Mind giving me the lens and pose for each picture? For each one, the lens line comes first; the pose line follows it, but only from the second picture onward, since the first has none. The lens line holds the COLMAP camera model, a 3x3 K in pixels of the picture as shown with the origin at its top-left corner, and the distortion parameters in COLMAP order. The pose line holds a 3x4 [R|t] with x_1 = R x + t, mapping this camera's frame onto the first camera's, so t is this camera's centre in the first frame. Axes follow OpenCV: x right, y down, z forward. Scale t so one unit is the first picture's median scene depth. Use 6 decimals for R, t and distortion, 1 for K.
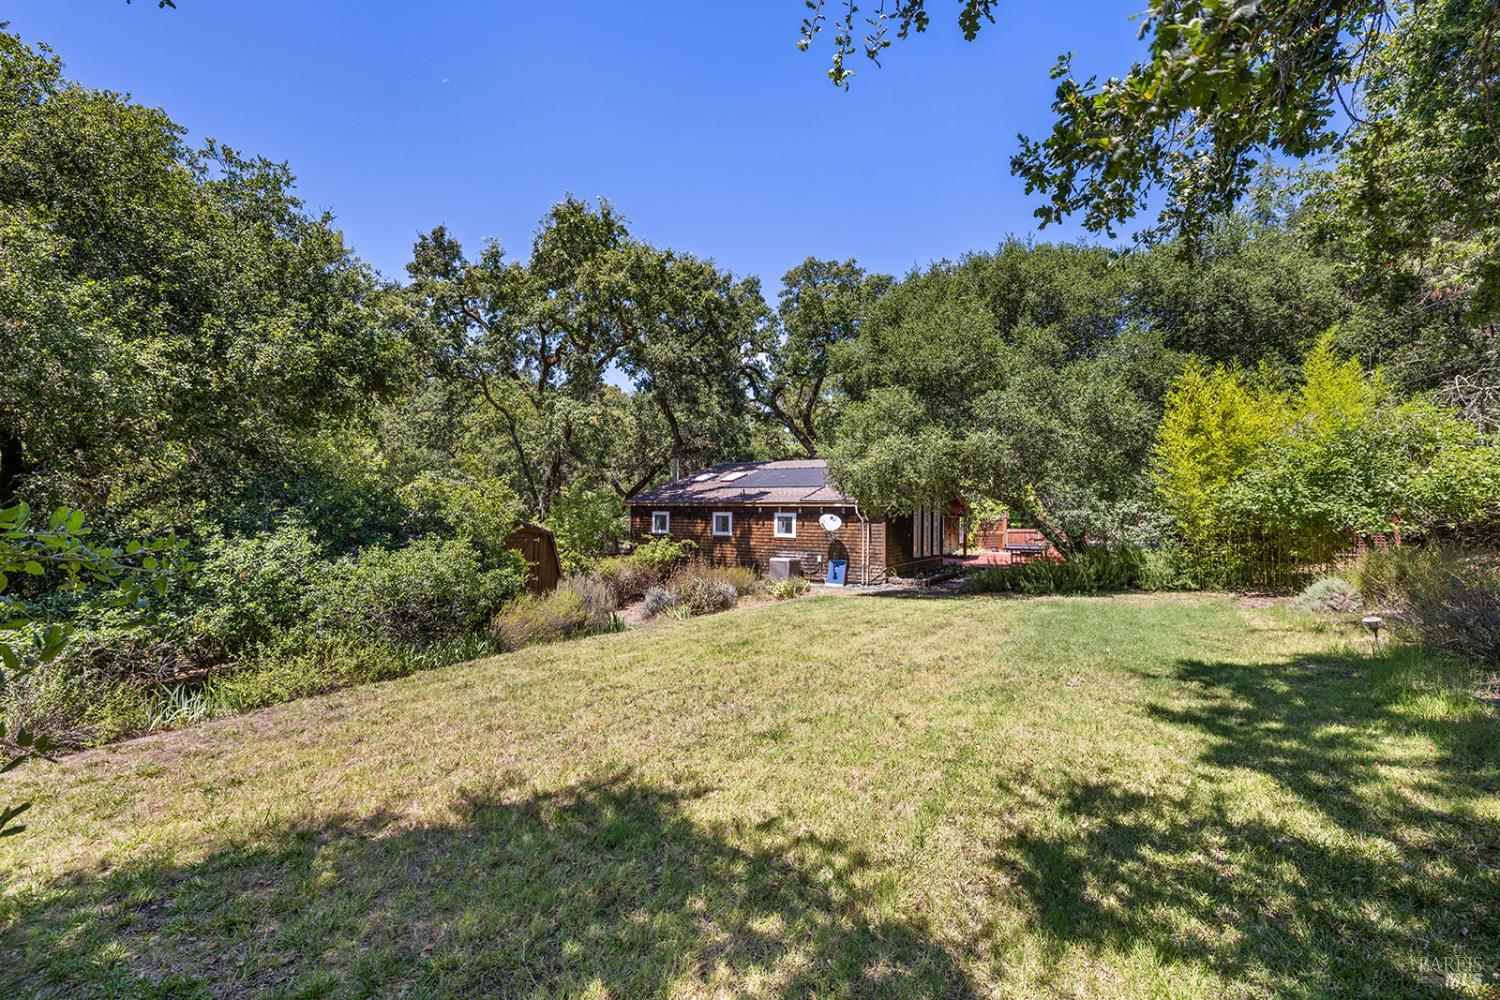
lens RADIAL K [[633.3, 0, 746.5], [0, 633.3, 502.5], [0, 0, 1]] dist [0.008542, -0.001033]
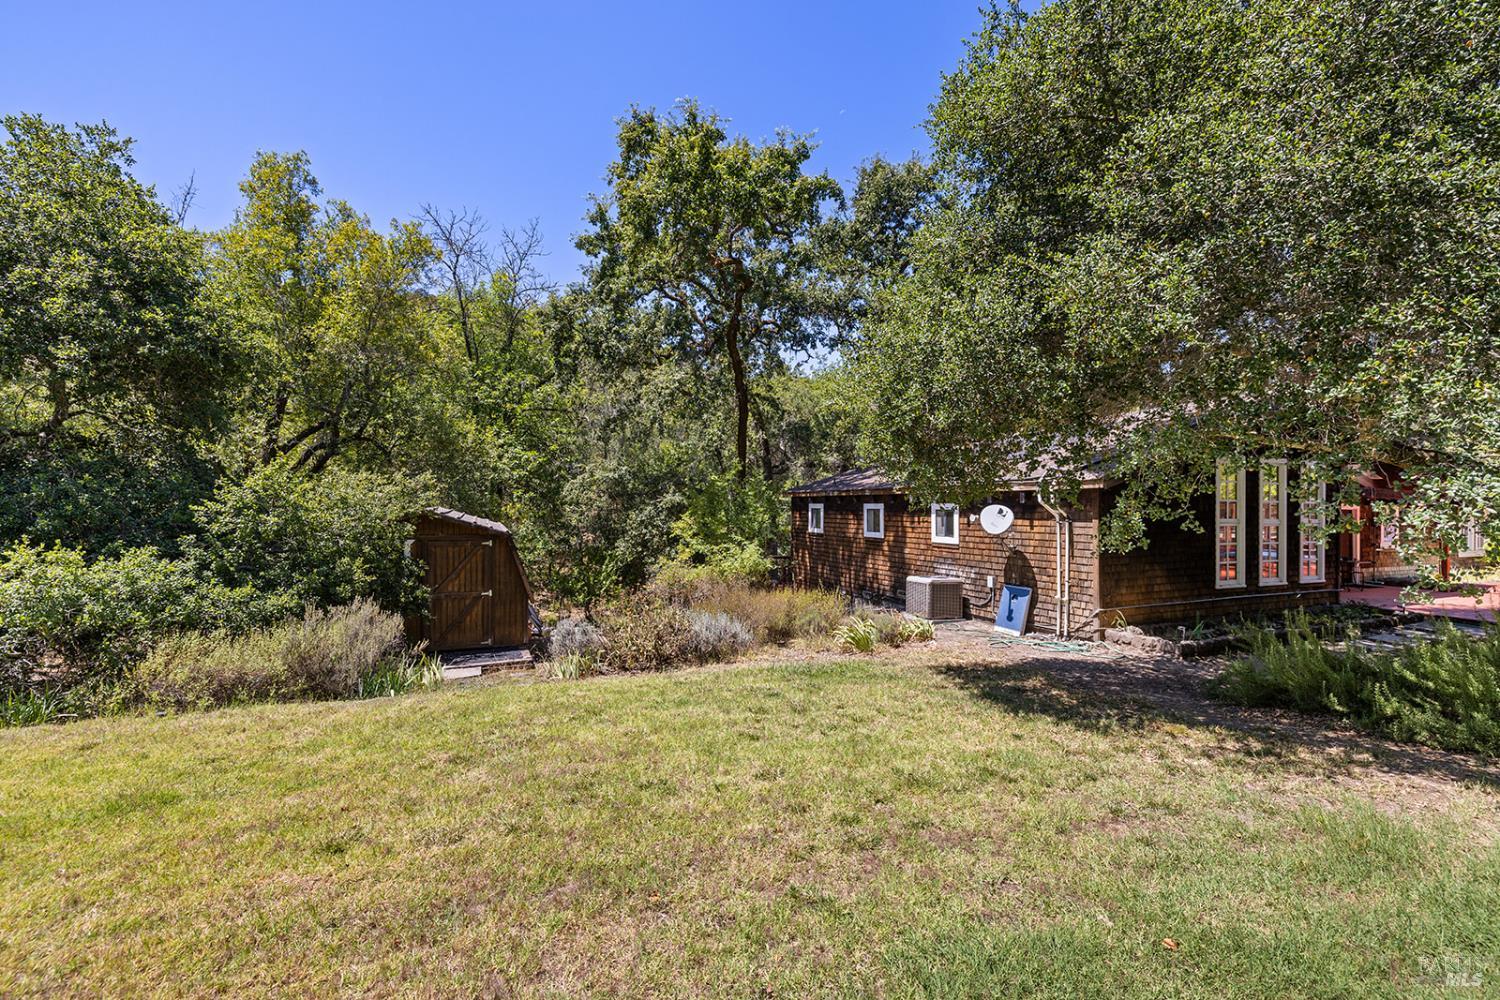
lens RADIAL K [[633.3, 0, 752.2], [0, 633.3, 507.2], [0, 0, 1]] dist [0.008542, -0.001033]
pose [[0.806035, -0.010638, -0.591772, 0.276512], [0.020672, 0.999734, 0.010185, 0.010092], [0.591506, -0.020443, 0.806041, 0.396223]]
